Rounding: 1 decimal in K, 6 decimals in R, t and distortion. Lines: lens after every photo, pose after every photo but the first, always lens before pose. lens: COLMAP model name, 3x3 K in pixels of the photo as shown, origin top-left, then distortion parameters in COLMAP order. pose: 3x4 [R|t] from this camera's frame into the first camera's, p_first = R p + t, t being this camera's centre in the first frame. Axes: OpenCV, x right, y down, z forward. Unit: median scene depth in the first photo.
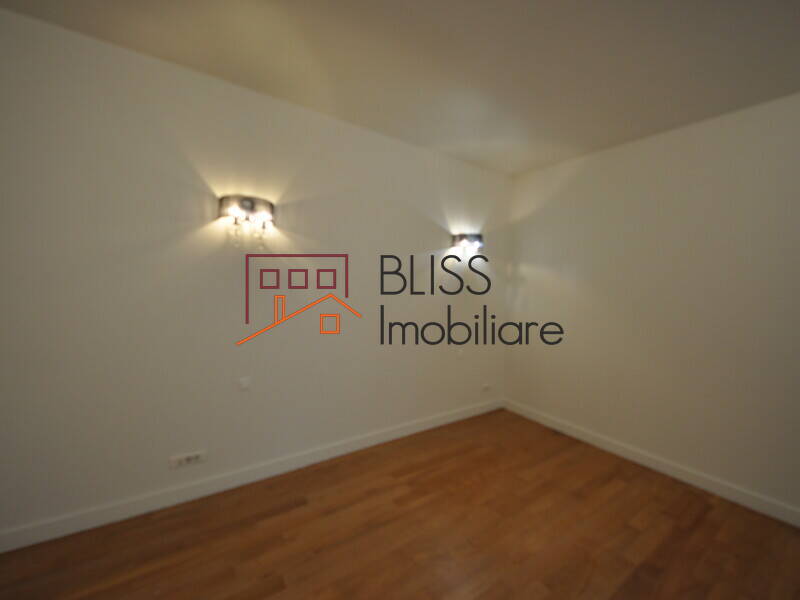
lens RADIAL K [[321.4, 0, 390.7], [0, 321.4, 297.6], [0, 0, 1]] dist [0.065015, -0.040929]
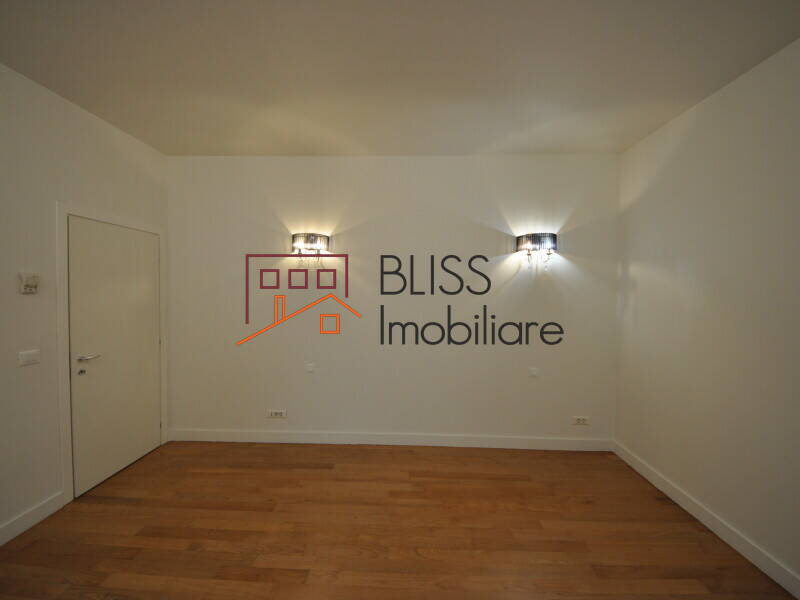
lens RADIAL K [[321.4, 0, 390.7], [0, 321.4, 297.6], [0, 0, 1]] dist [0.065015, -0.040929]
pose [[0.807427, -0.005454, -0.589942, 0.601114], [-0.006536, 0.999813, -0.018188, -0.011336], [0.589931, 0.018541, 0.807241, 0.090494]]
